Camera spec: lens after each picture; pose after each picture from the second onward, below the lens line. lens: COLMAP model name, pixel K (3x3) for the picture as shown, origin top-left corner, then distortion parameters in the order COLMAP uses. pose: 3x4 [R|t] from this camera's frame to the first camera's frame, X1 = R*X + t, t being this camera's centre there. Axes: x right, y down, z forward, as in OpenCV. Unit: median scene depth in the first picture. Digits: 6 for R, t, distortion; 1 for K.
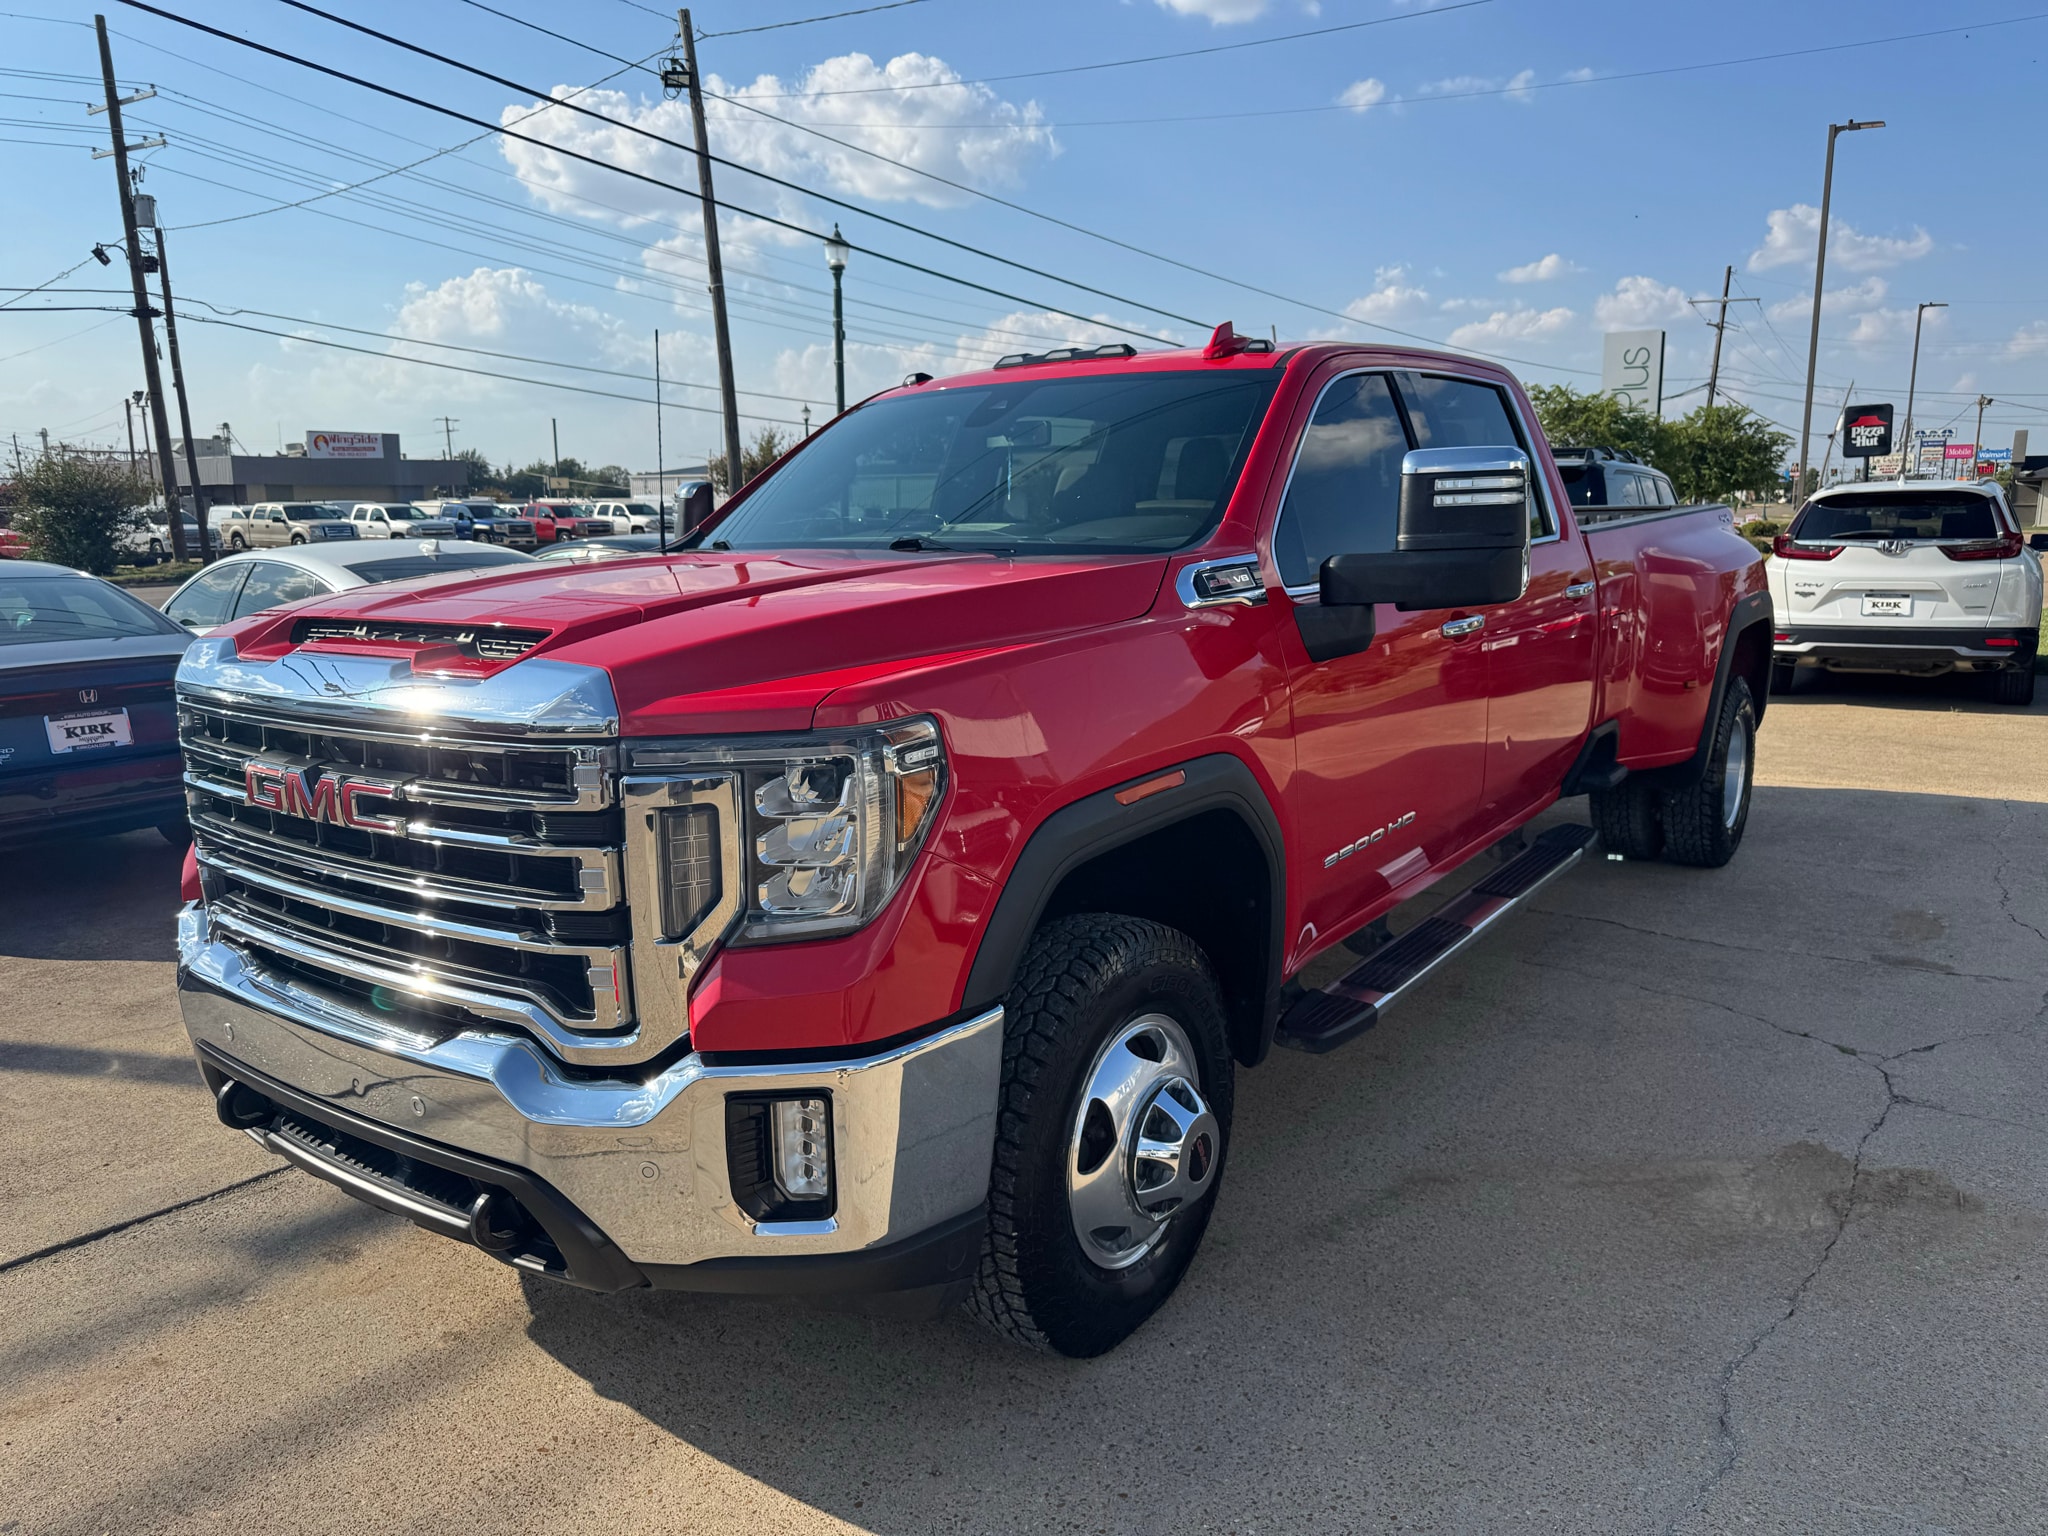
lens RADIAL K [[1503.7, 0, 1024.0], [0, 1503.7, 768.0], [0, 0, 1]] dist [0.009304, -0.027204]
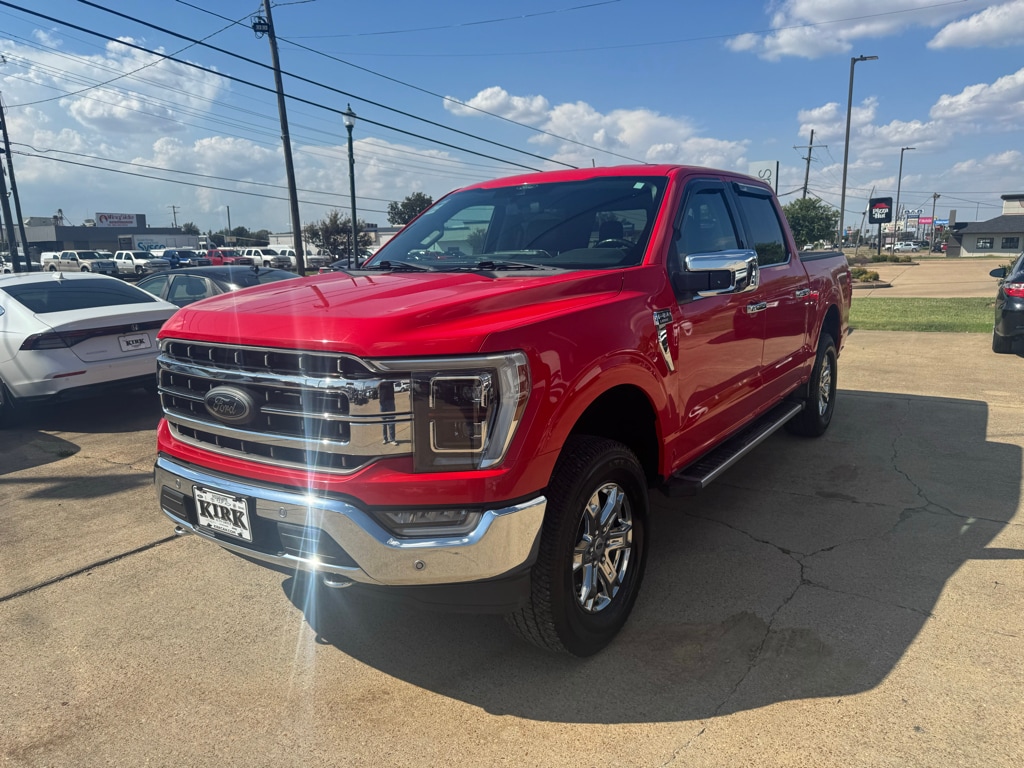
lens RADIAL K [[694.0, 0, 593.1], [0, 694.0, 380.3], [0, 0, 1]] dist [-0.012364, 0.000955]
pose [[0.998074, -0.016427, 0.059816, 0.109456], [0.015447, 0.999739, 0.016809, -0.014257], [-0.060076, -0.015852, 0.998068, 0.075499]]
